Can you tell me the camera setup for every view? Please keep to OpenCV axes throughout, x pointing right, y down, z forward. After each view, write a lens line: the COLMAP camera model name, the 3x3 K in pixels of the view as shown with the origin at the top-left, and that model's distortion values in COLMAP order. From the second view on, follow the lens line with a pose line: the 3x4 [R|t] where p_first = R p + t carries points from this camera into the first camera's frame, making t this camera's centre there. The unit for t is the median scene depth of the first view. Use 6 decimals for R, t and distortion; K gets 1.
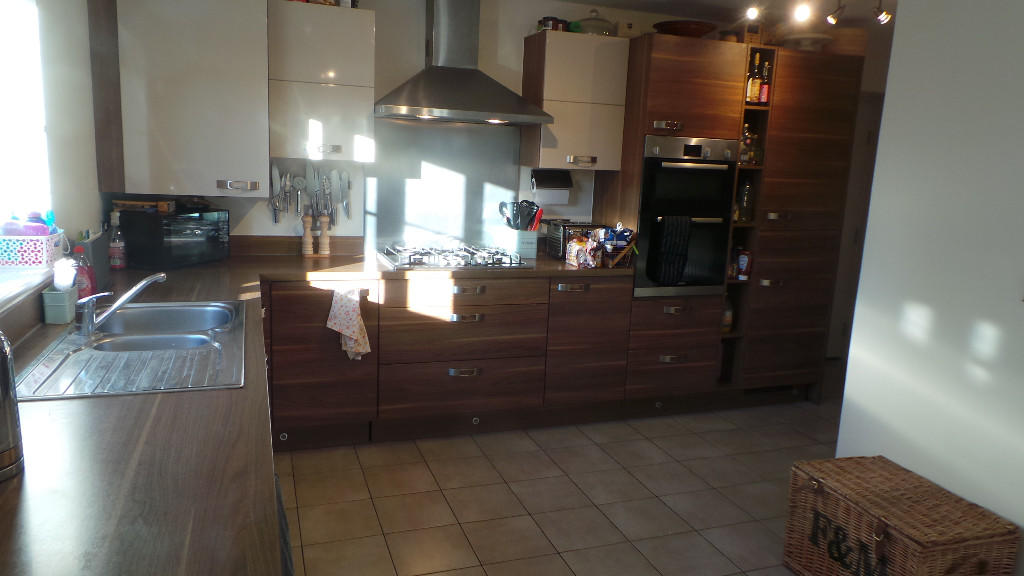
lens RADIAL K [[705.7, 0, 509.2], [0, 705.7, 290.5], [0, 0, 1]] dist [-0.009647, 0.001107]
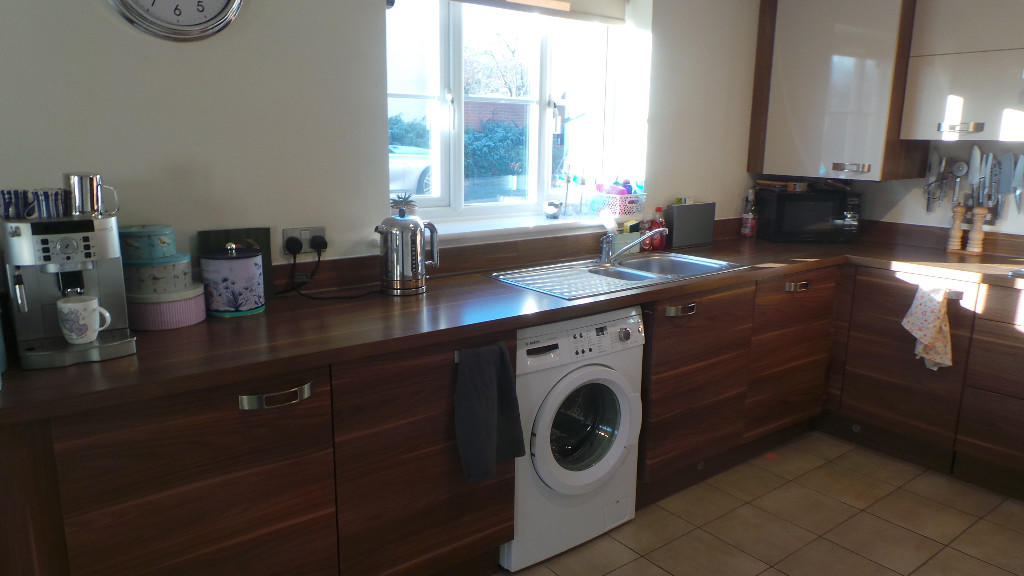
lens RADIAL K [[705.7, 0, 511.8], [0, 705.7, 286.5], [0, 0, 1]] dist [-0.009647, 0.001107]
pose [[0.308170, 0.154838, -0.938646, 0.419522], [-0.166349, 0.980235, 0.107084, -0.008754], [0.936675, 0.123143, 0.327836, 0.218520]]
